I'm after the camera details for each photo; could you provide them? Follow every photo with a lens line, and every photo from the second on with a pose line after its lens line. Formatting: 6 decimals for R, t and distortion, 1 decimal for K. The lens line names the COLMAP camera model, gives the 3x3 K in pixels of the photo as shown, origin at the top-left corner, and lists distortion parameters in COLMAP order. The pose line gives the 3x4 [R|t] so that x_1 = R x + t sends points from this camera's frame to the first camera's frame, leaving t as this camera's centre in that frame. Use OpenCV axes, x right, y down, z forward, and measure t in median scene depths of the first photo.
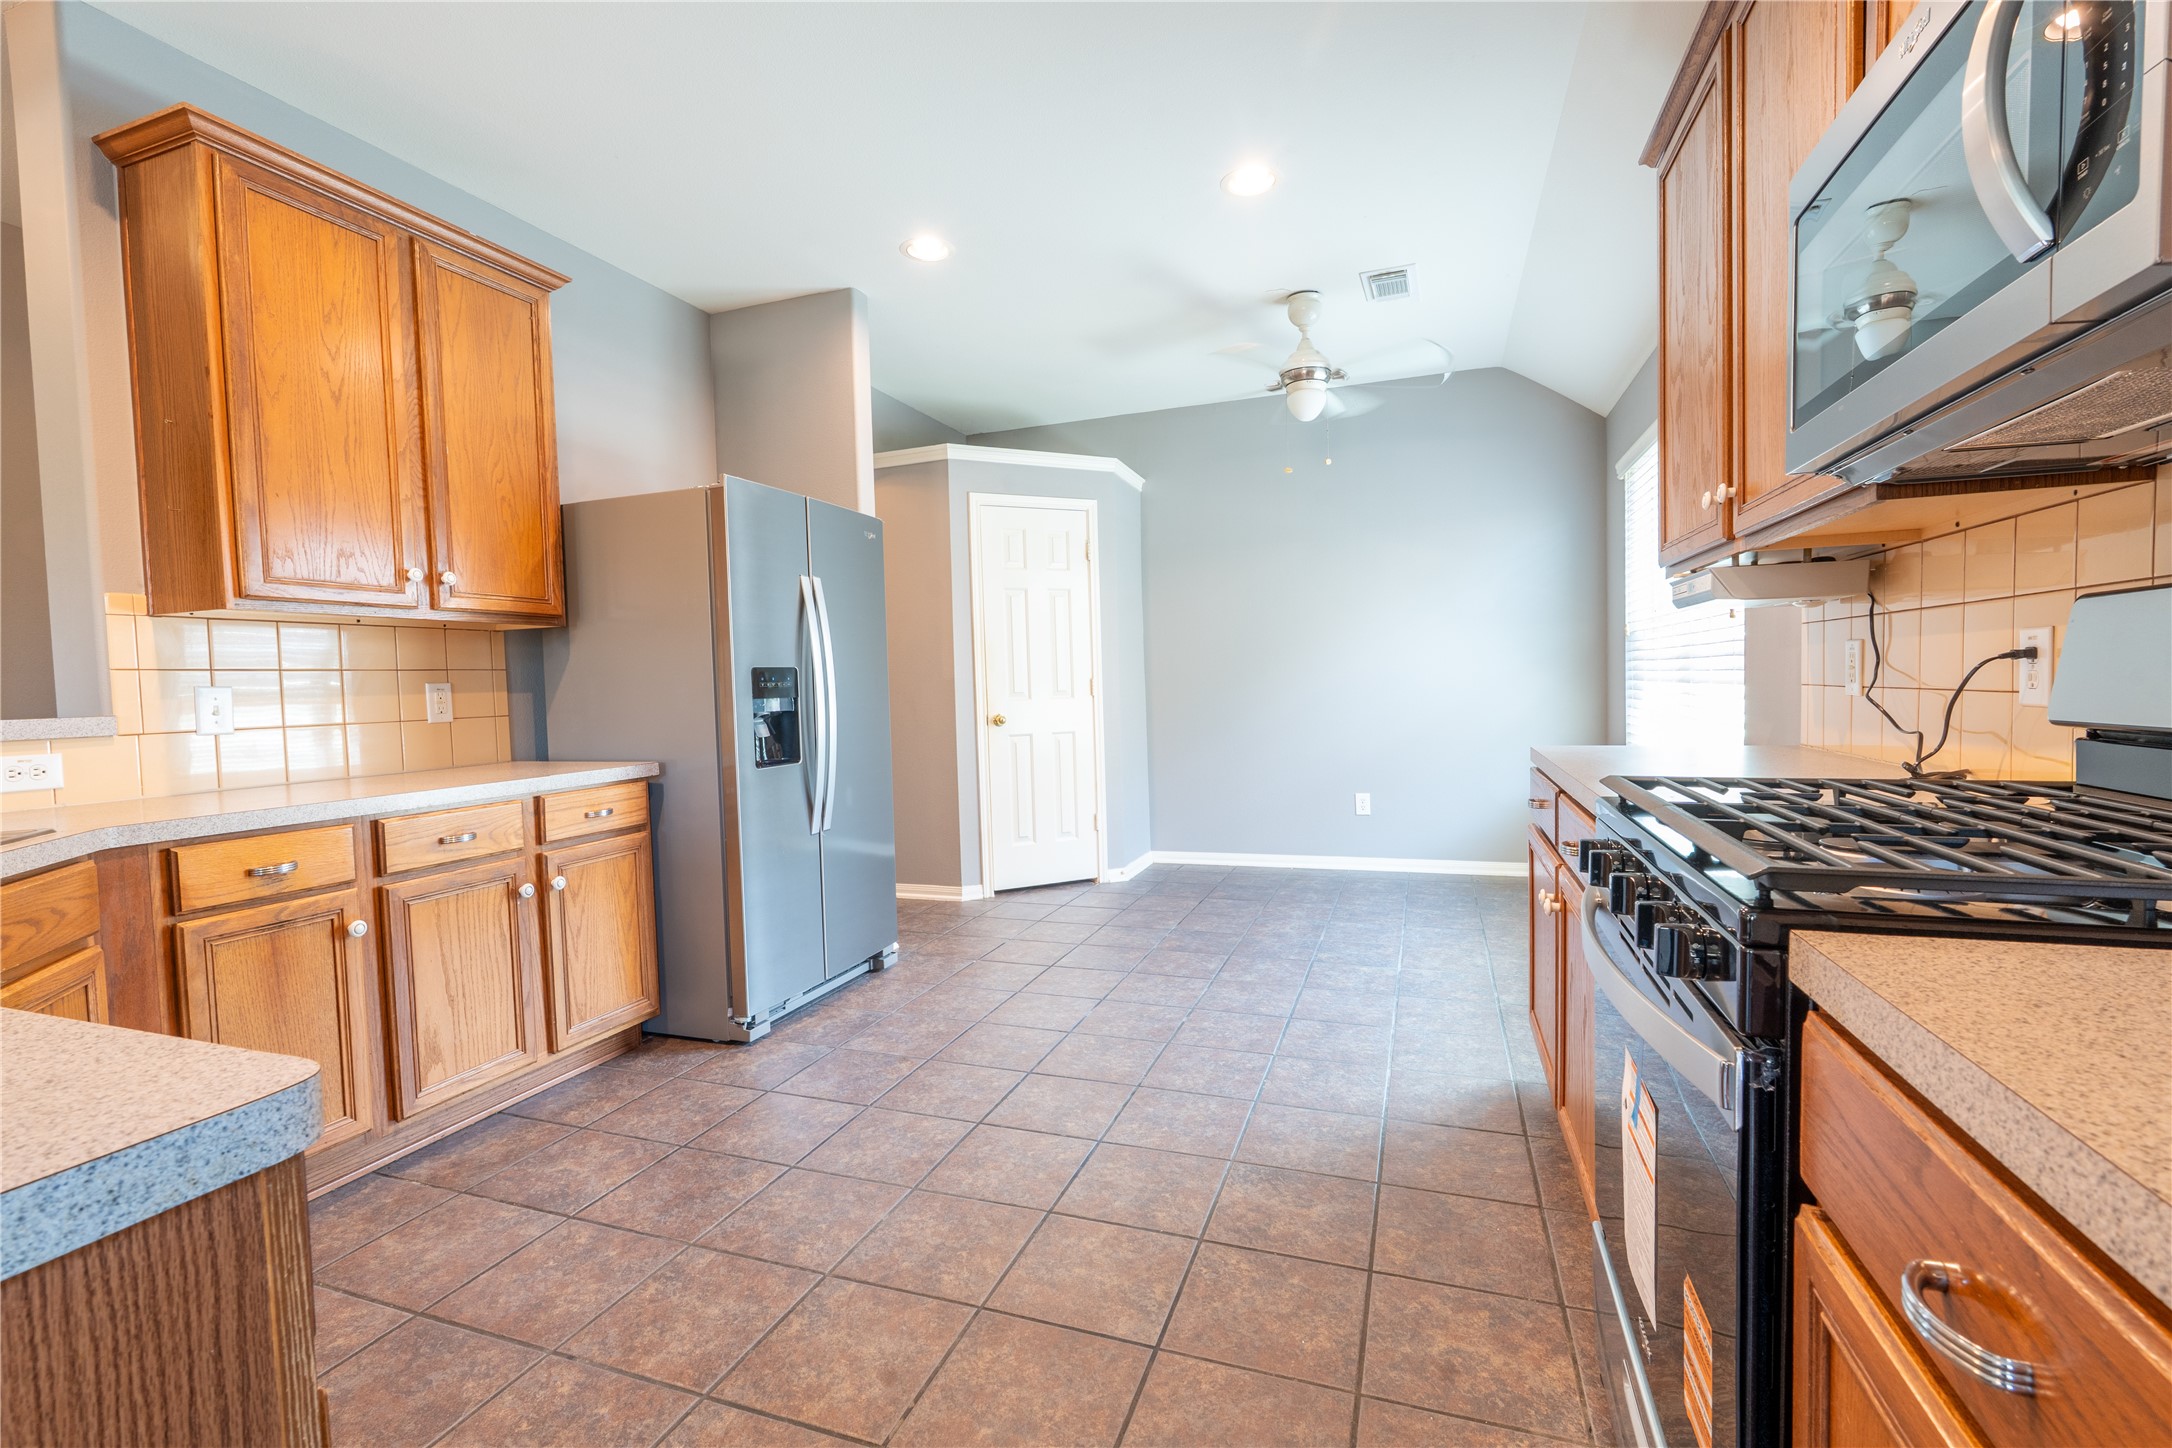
lens RADIAL K [[942.7, 0, 1091.0], [0, 942.7, 724.9], [0, 0, 1]] dist [-0.002611, -0.001041]
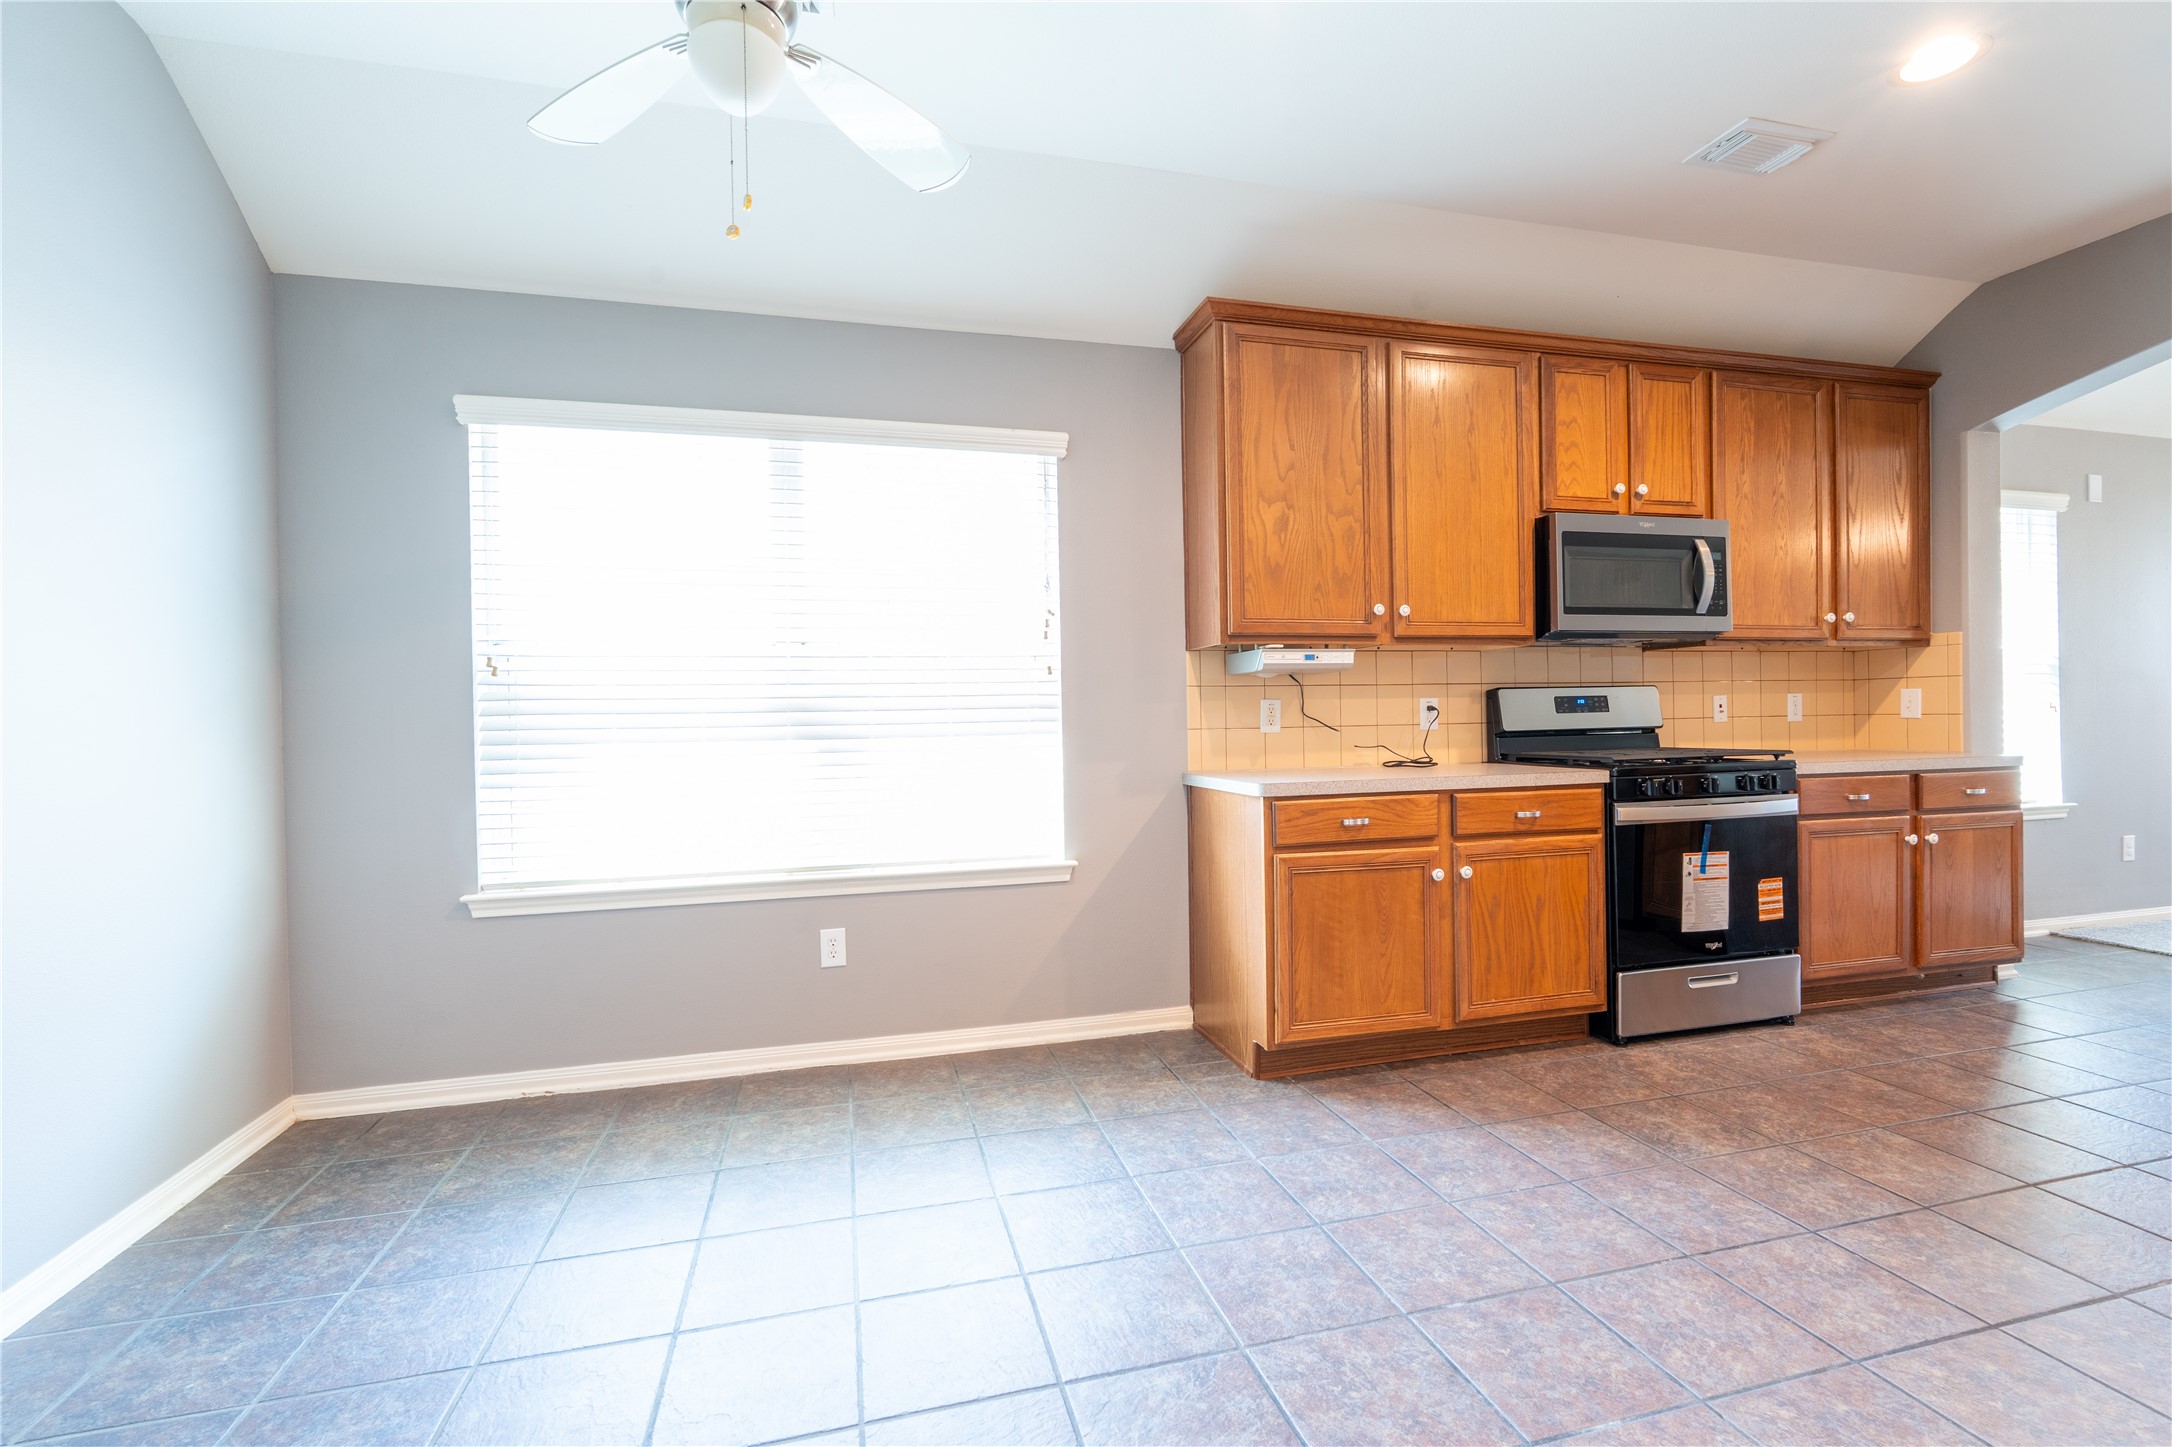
lens RADIAL K [[942.7, 0, 1092.9], [0, 942.7, 724.1], [0, 0, 1]] dist [-0.002611, -0.001041]
pose [[-0.564347, 0.037736, 0.824675, -0.326744], [0.071870, 0.997408, 0.003542, -0.065561], [-0.822403, 0.061268, -0.565596, 1.894406]]
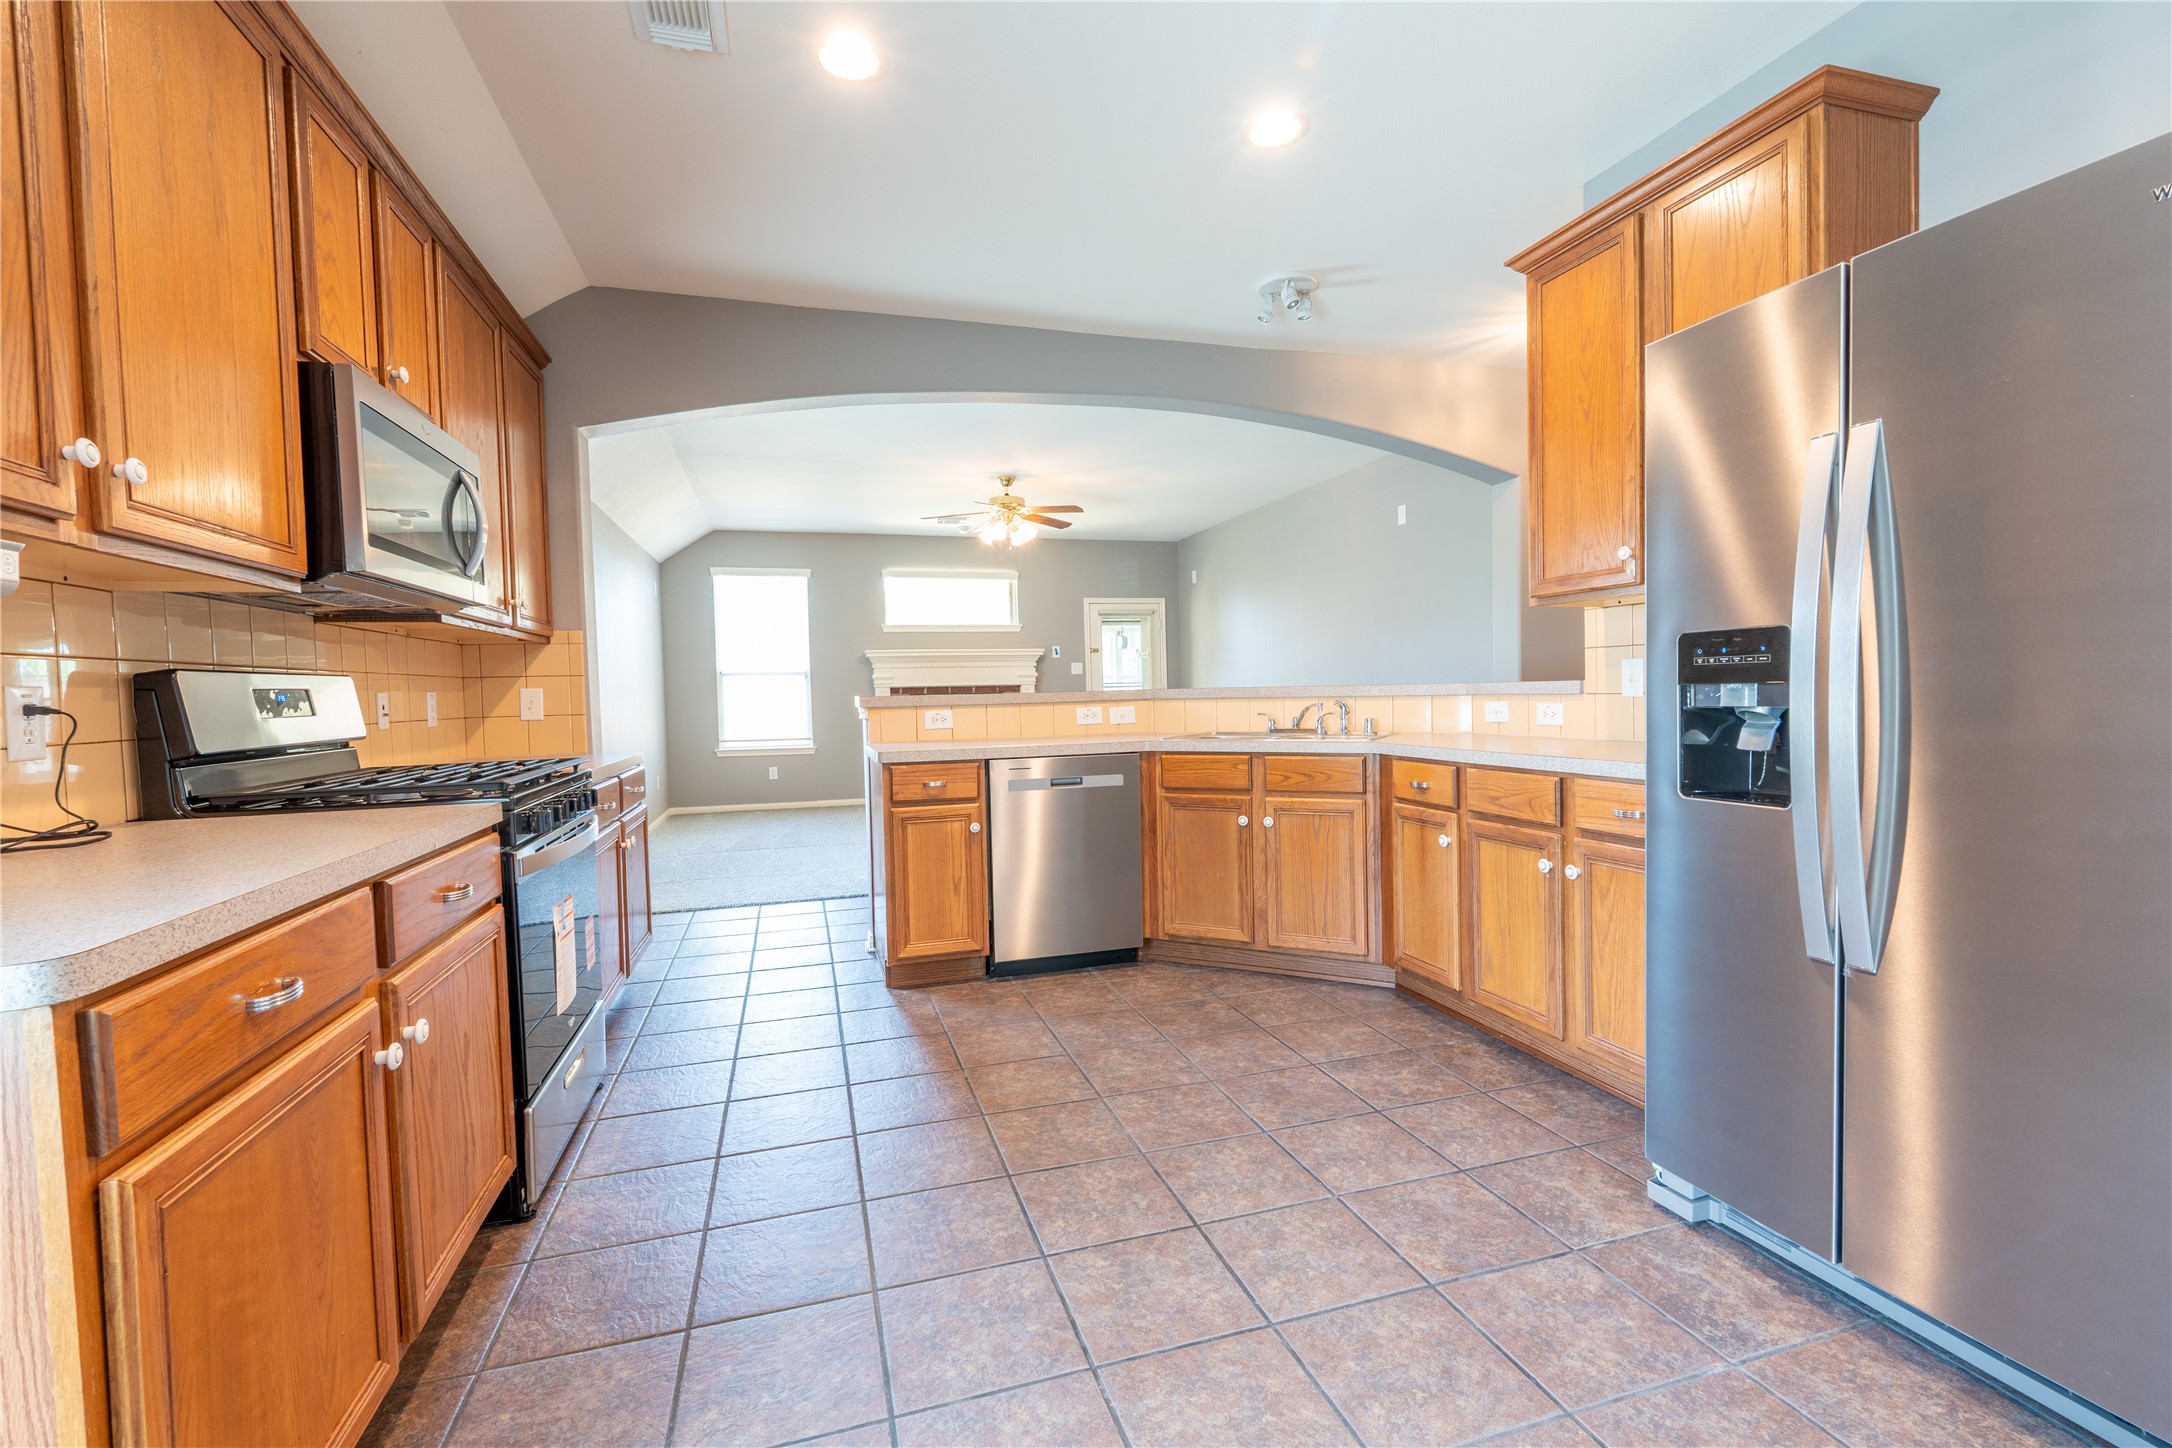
lens RADIAL K [[942.7, 0, 1087.1], [0, 942.7, 729.9], [0, 0, 1]] dist [-0.002611, -0.001041]
pose [[-0.800228, 0.073648, -0.595156, 0.406058], [0.019648, 0.995117, 0.096723, -0.081606], [0.599373, 0.065707, -0.797768, 1.555459]]
